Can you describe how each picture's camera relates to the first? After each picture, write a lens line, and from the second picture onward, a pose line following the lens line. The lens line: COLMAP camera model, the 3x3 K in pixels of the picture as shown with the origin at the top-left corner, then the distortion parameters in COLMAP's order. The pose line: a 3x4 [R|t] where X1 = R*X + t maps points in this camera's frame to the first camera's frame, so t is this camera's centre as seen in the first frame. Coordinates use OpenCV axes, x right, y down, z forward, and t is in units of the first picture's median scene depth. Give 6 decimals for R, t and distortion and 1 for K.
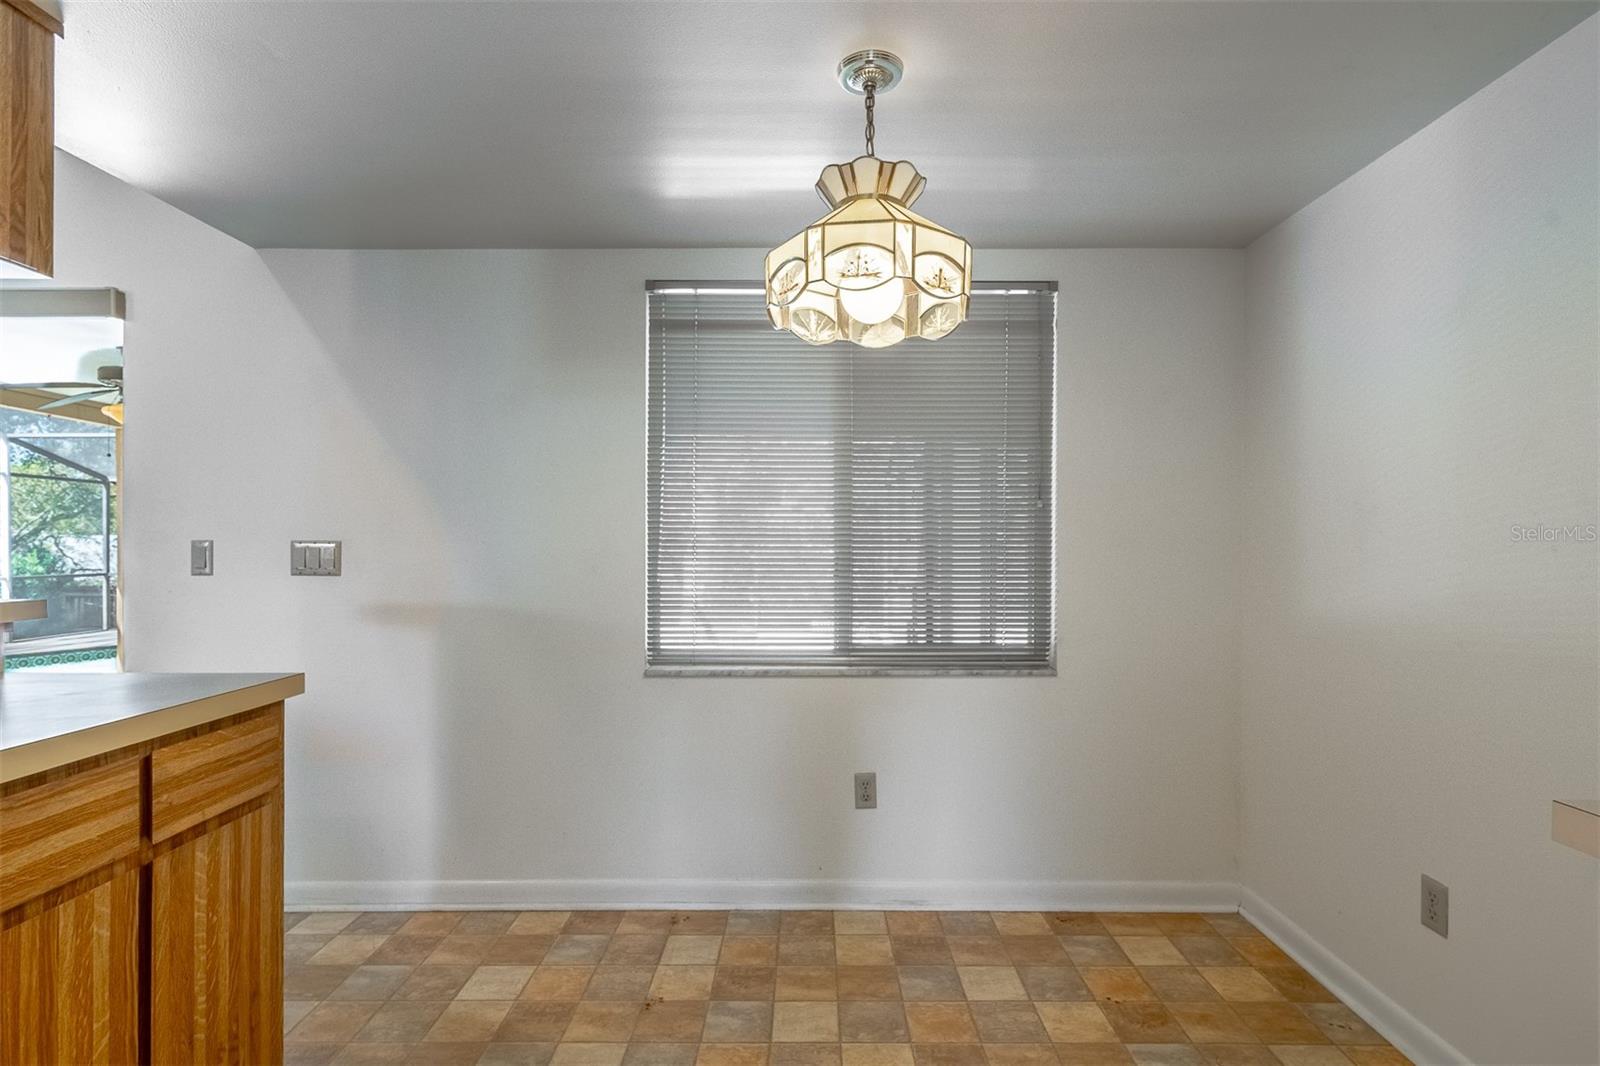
lens RADIAL K [[764.9, 0, 802.2], [0, 764.9, 538.0], [0, 0, 1]] dist [0.003891, -0.001771]
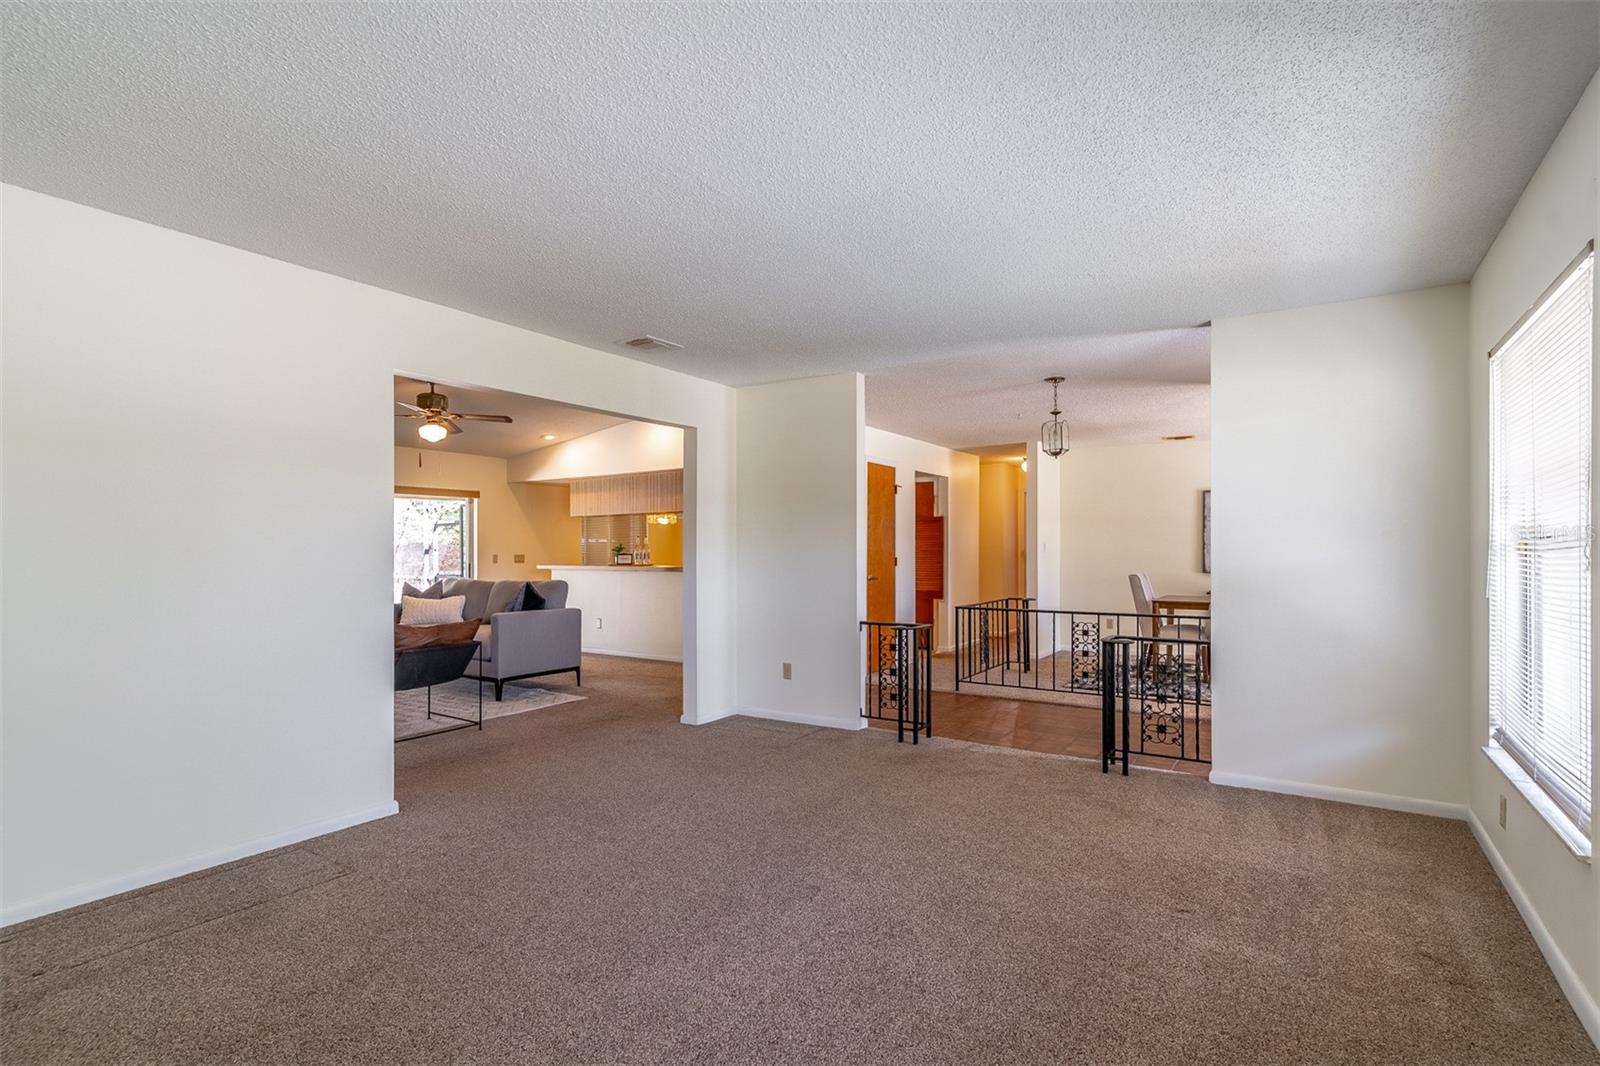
lens RADIAL K [[764.9, 0, 803.9], [0, 764.9, 542.7], [0, 0, 1]] dist [0.003891, -0.001771]
pose [[0.551850, 0.003587, 0.833936, -3.778963], [-0.000064, 0.999991, -0.004259, -0.049361], [-0.833943, 0.002297, 0.551845, -2.972927]]
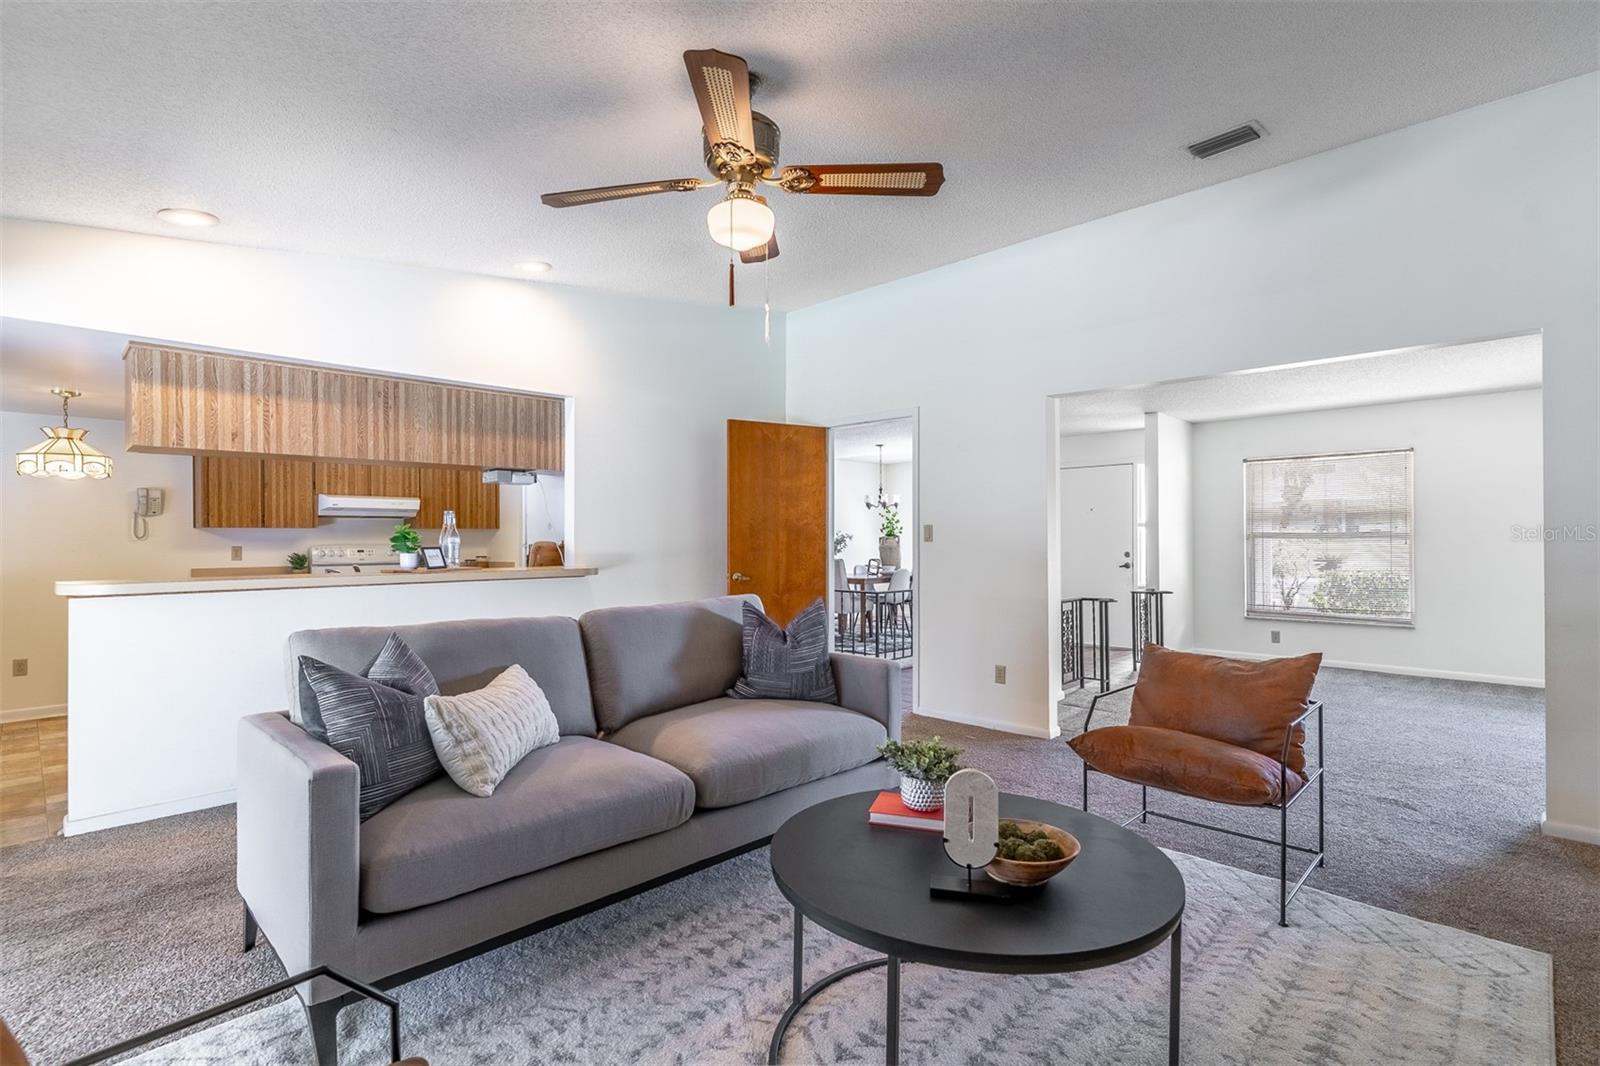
lens RADIAL K [[764.9, 0, 799.5], [0, 764.9, 535.5], [0, 0, 1]] dist [0.003891, -0.001771]
pose [[-0.713094, 0.004754, 0.701052, -2.904846], [-0.000407, 0.999974, -0.007196, -0.022501], [-0.701068, -0.005417, -0.713074, 0.822993]]
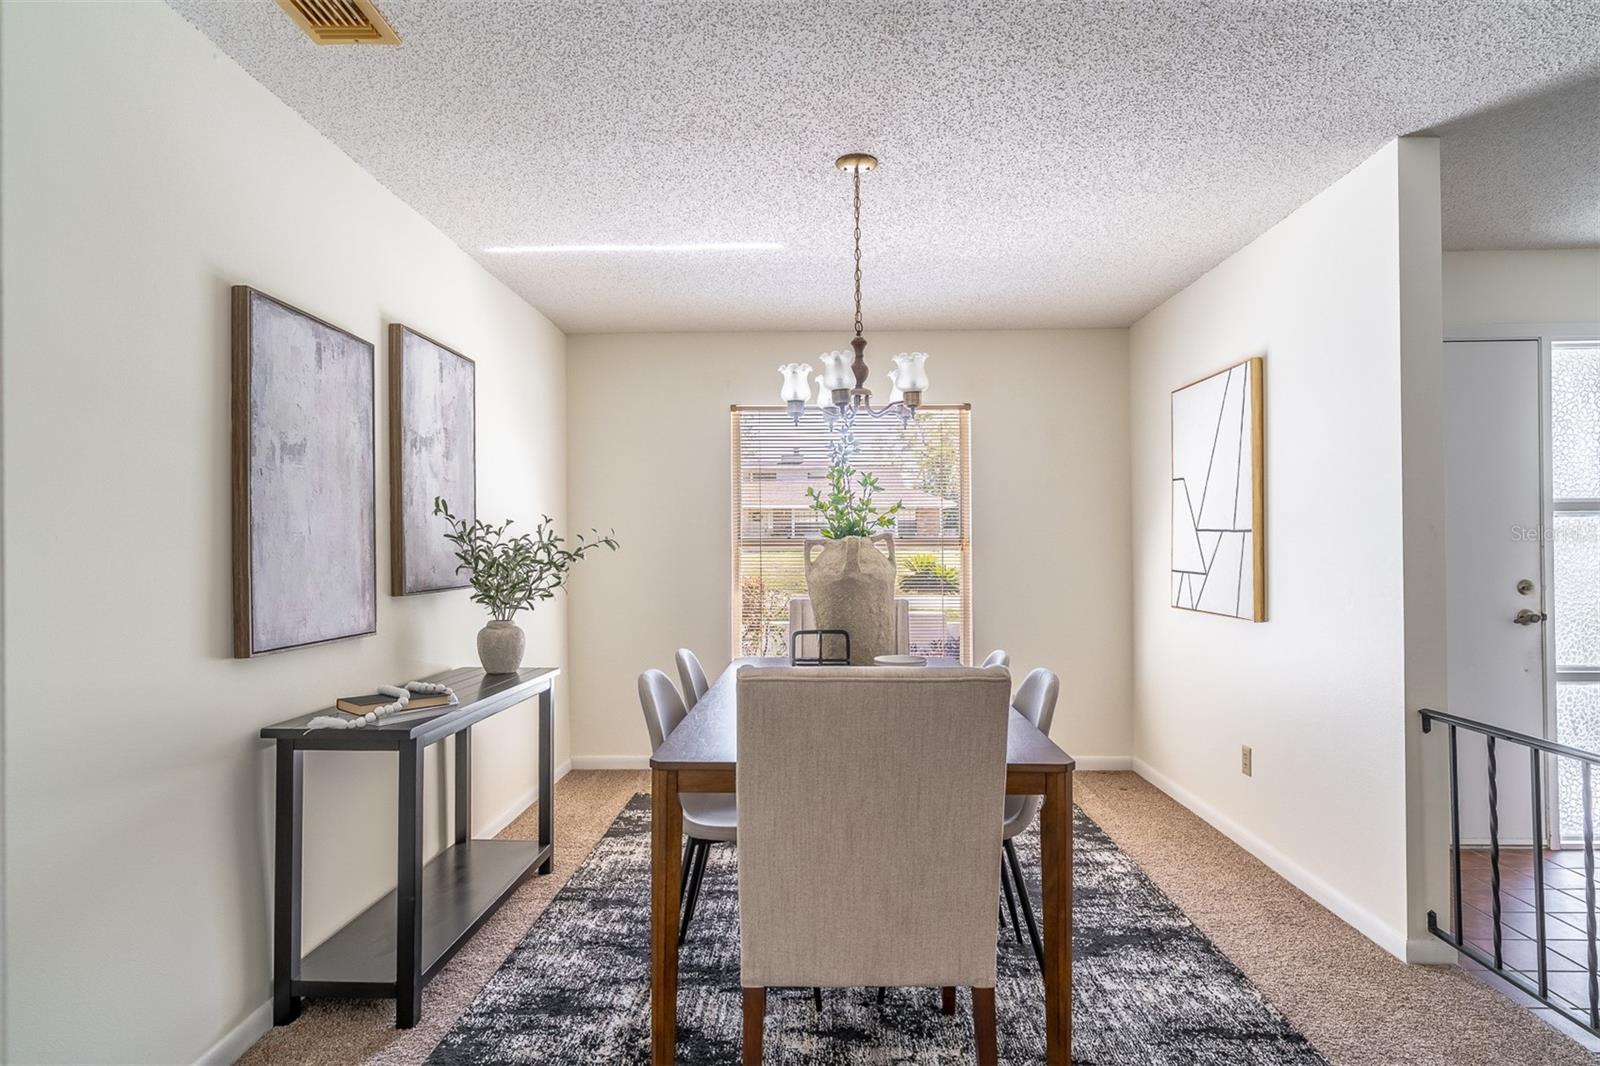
lens RADIAL K [[867.9, 0, 799.2], [0, 867.9, 539.0], [0, 0, 1]] dist [-0.007696, 0.004760]
pose [[-0.999131, 0.008144, 0.040868, -0.004724], [0.007311, 0.999763, -0.020492, -0.020554], [-0.041025, -0.020175, -0.998954, -1.520316]]
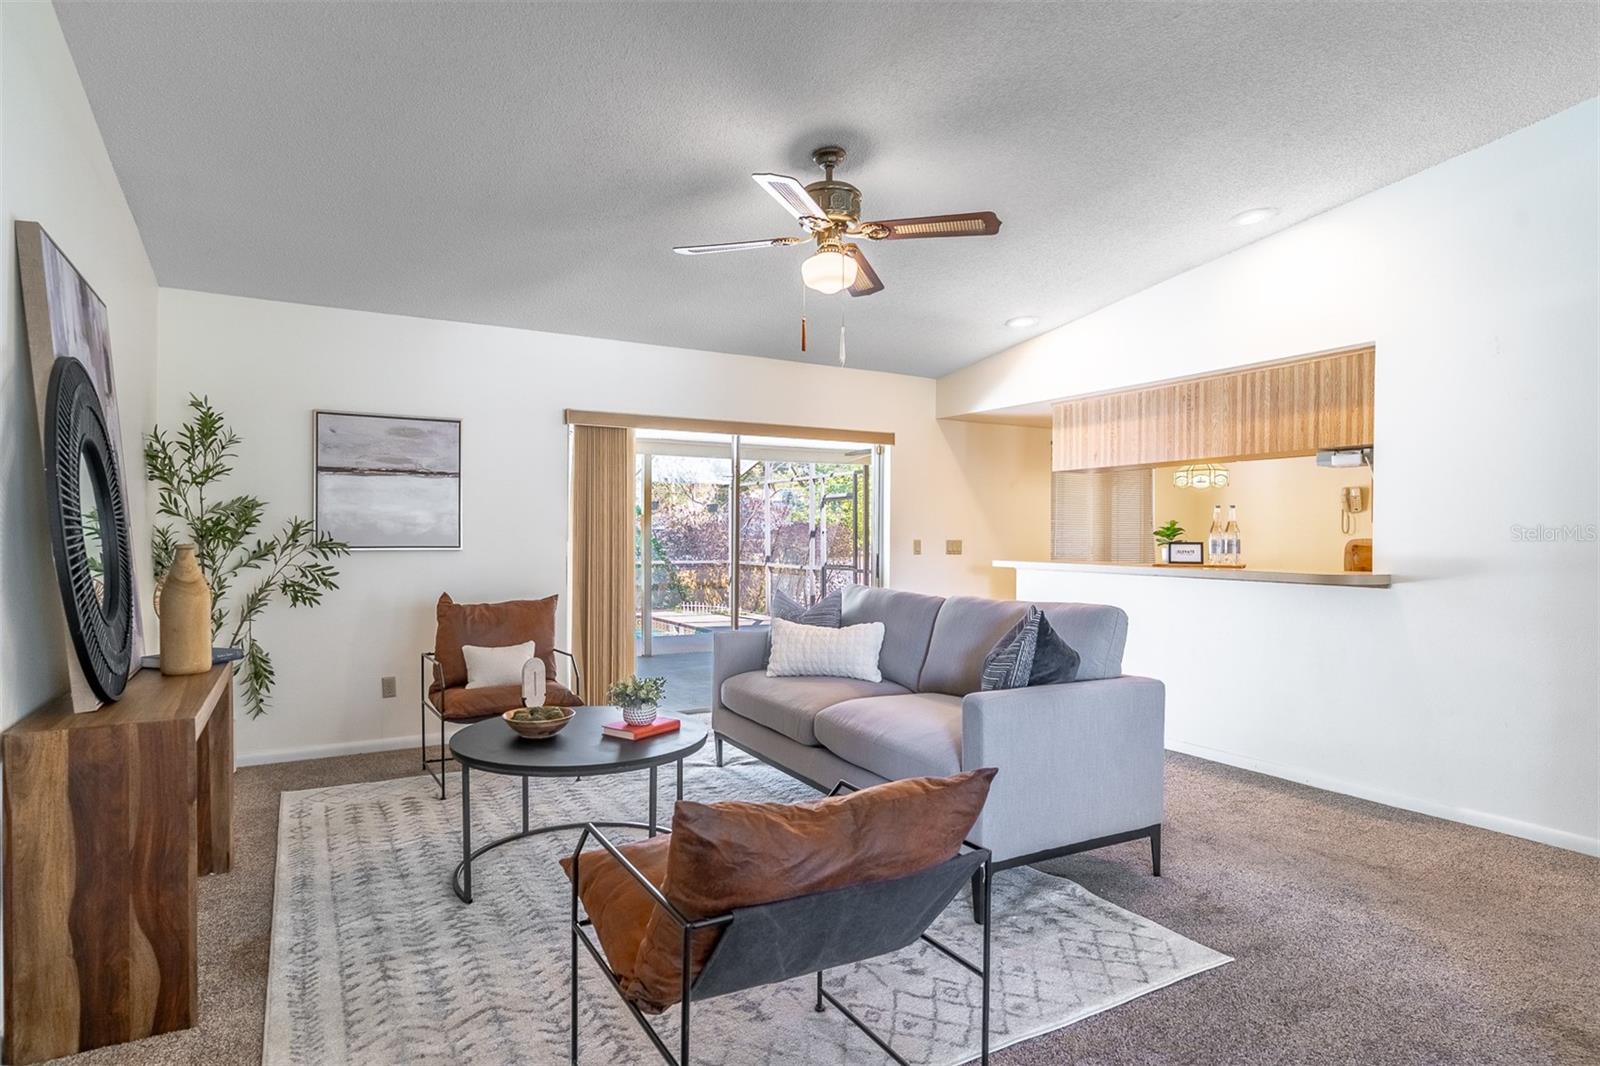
lens RADIAL K [[867.9, 0, 791.9], [0, 867.9, 540.3], [0, 0, 1]] dist [-0.007696, 0.004760]
pose [[0.875118, 0.000484, 0.483909, -2.846532], [-0.008168, 0.999872, 0.013770, -0.034222], [-0.483840, -0.016003, 0.875010, -1.362211]]
